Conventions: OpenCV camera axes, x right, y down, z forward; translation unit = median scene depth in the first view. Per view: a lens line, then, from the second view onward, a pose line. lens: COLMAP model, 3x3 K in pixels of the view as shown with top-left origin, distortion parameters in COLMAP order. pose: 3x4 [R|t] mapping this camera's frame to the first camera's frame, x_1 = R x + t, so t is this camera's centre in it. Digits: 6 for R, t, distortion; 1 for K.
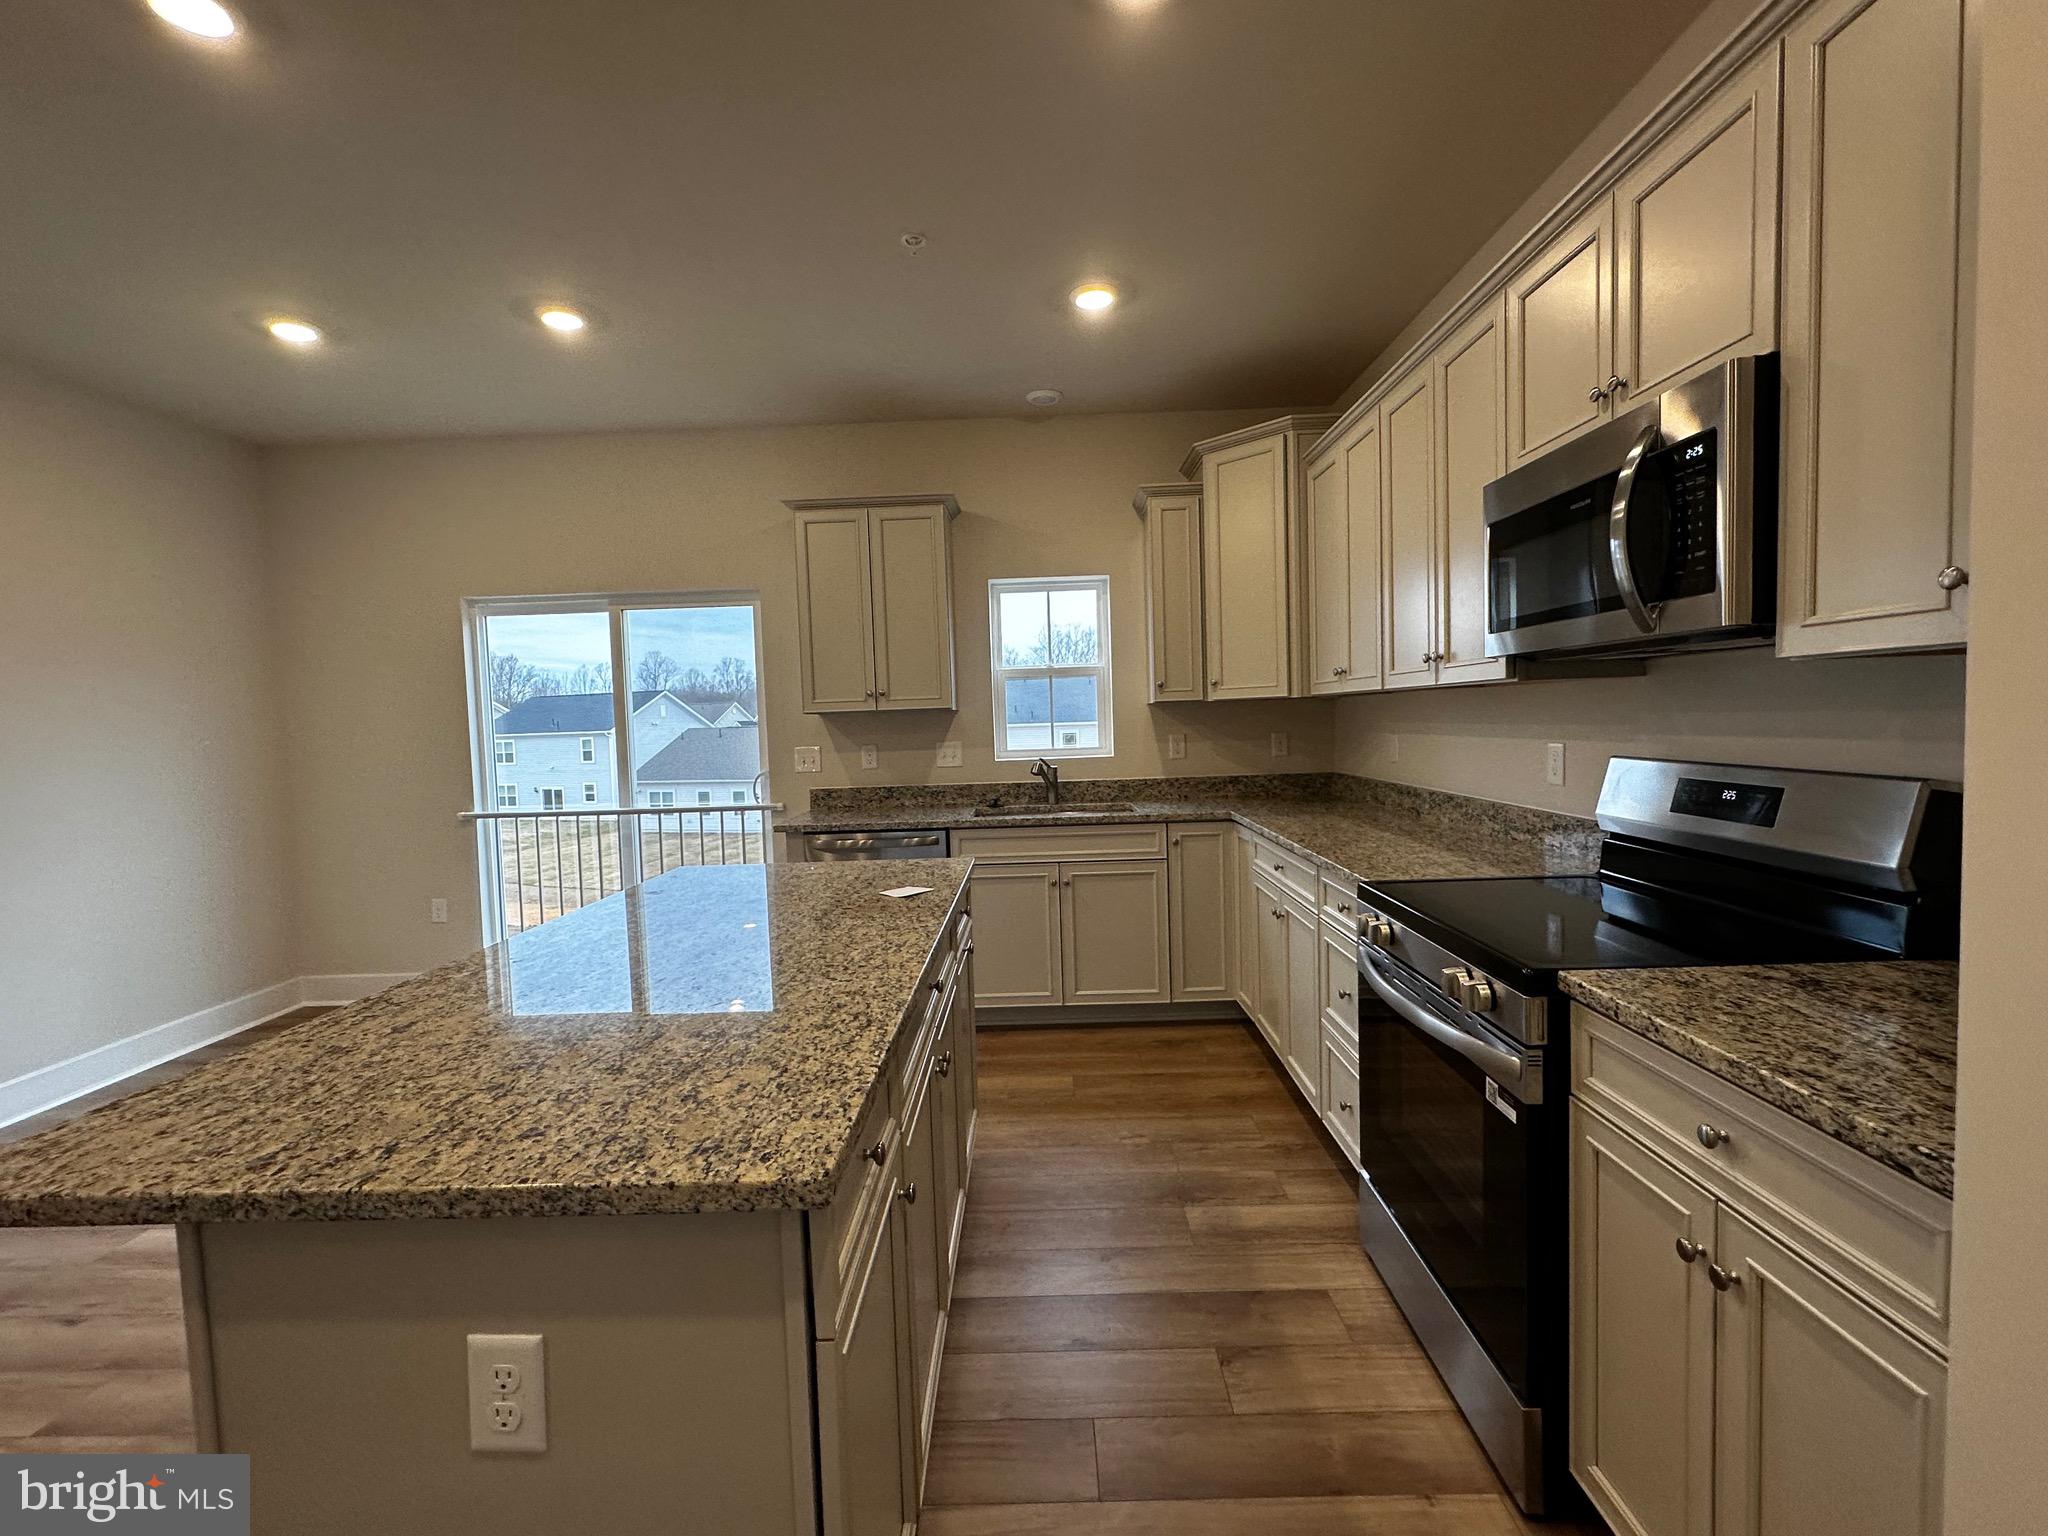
lens RADIAL K [[893.2, 0, 1016.7], [0, 893.2, 776.4], [0, 0, 1]] dist [-0.001807, 0.000750]
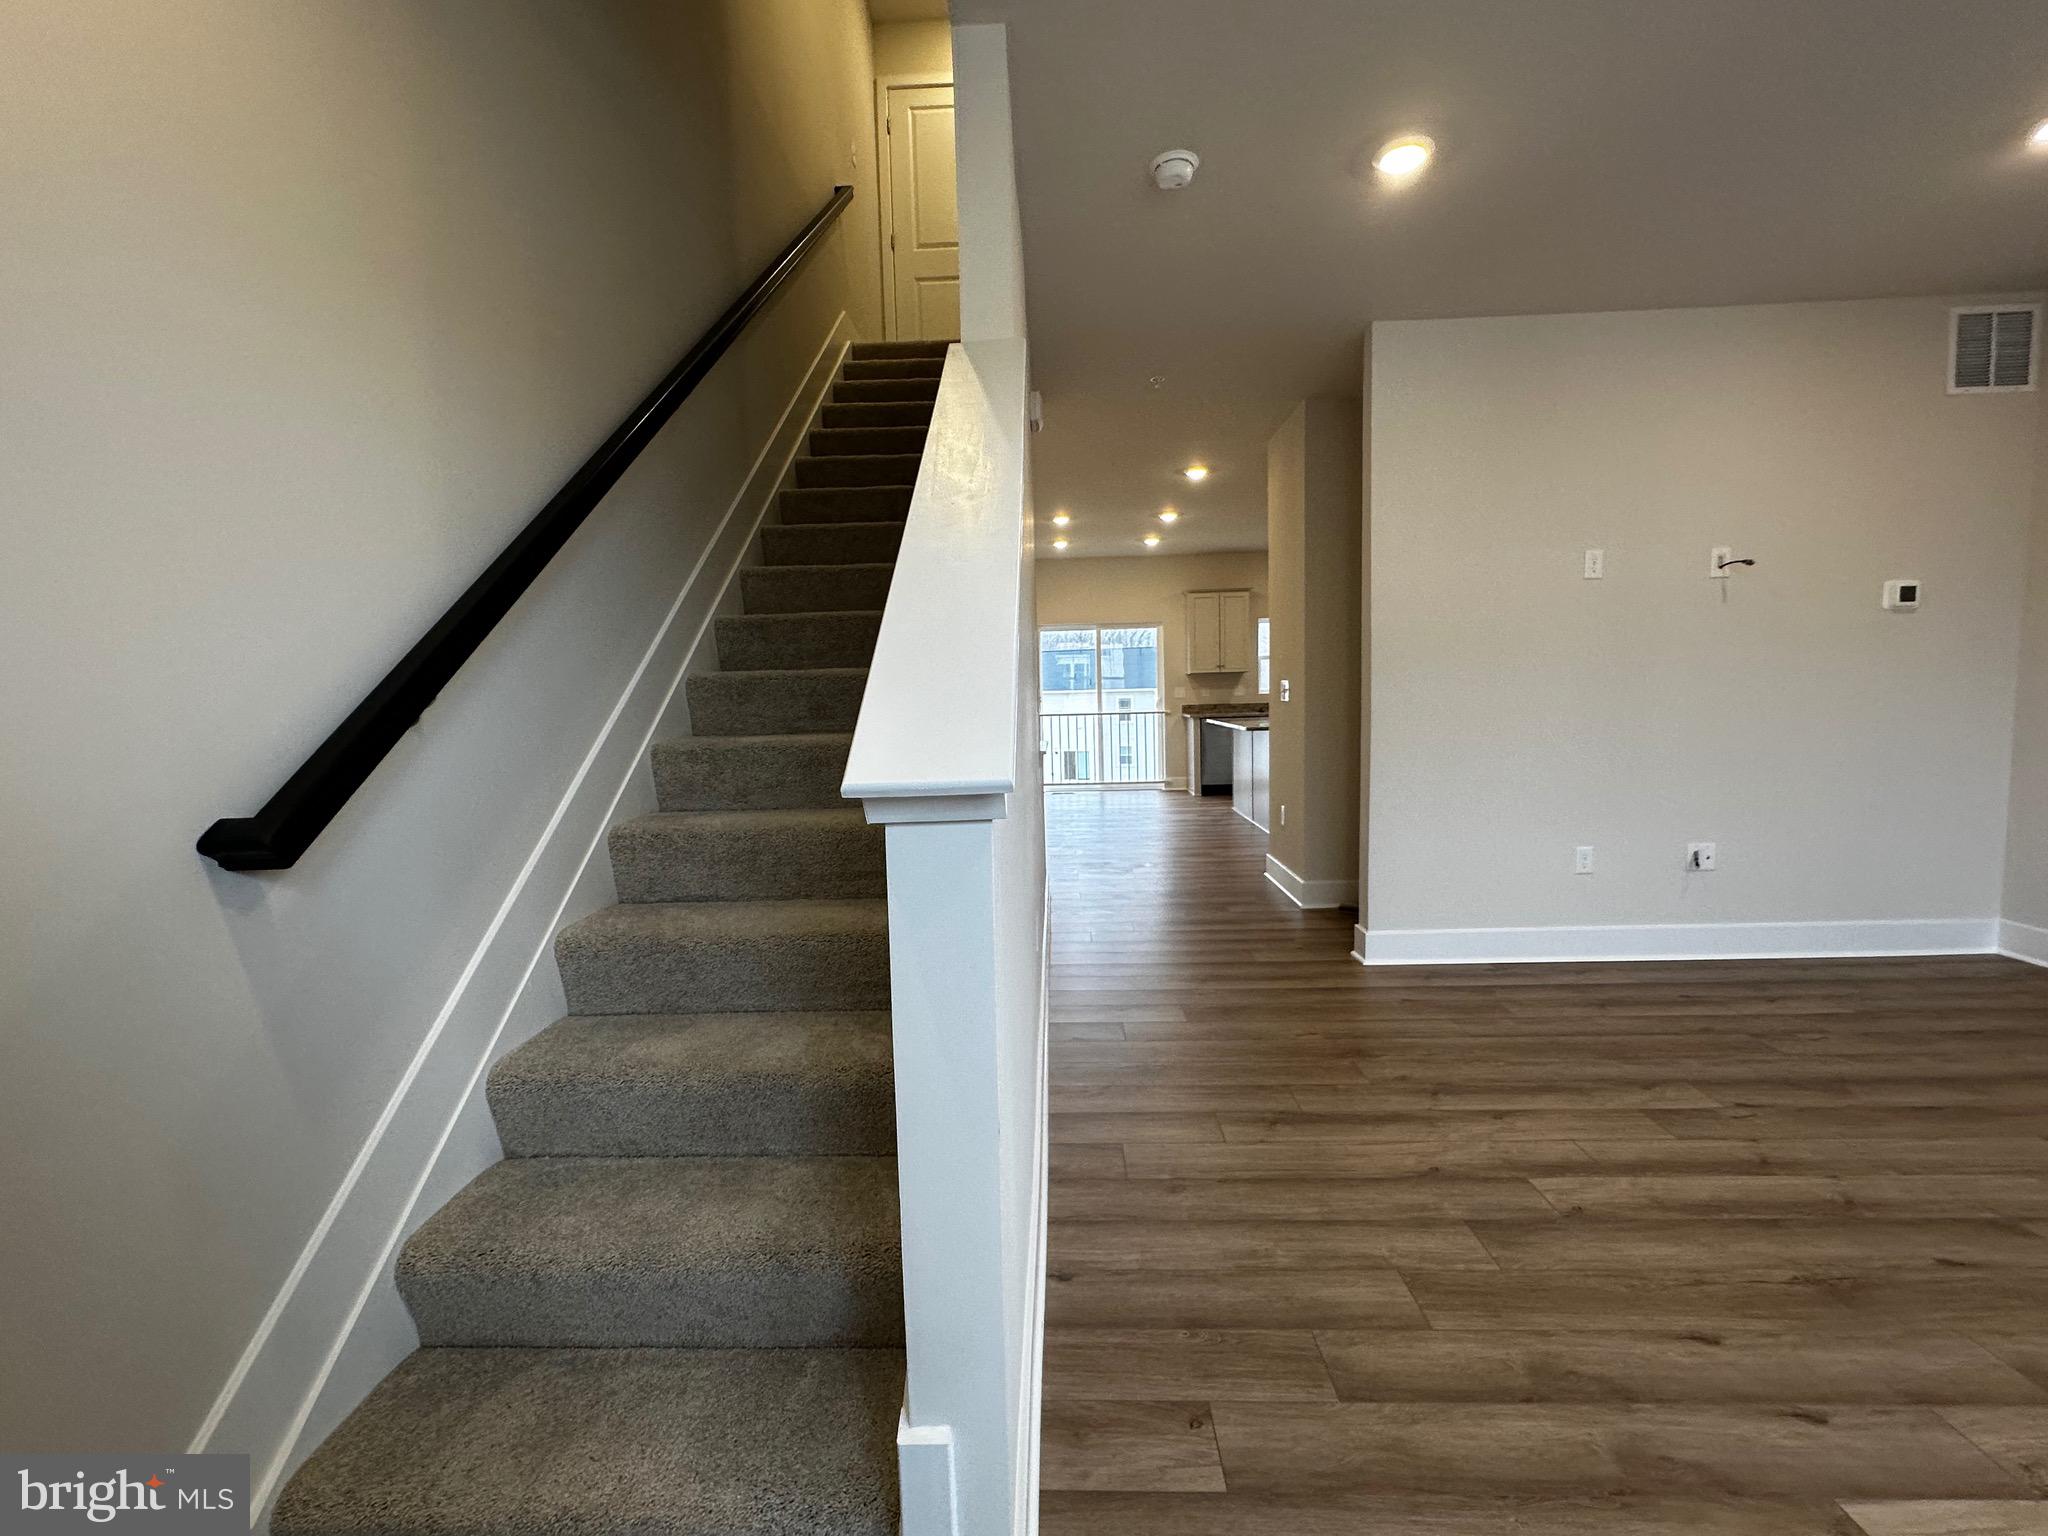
lens RADIAL K [[893.2, 0, 1018.0], [0, 893.2, 766.7], [0, 0, 1]] dist [-0.001807, 0.000750]
pose [[0.999798, 0.015889, -0.012333, -0.650117], [-0.015608, 0.999624, 0.022562, 0.136714], [0.012687, -0.022365, 0.999669, -1.444342]]
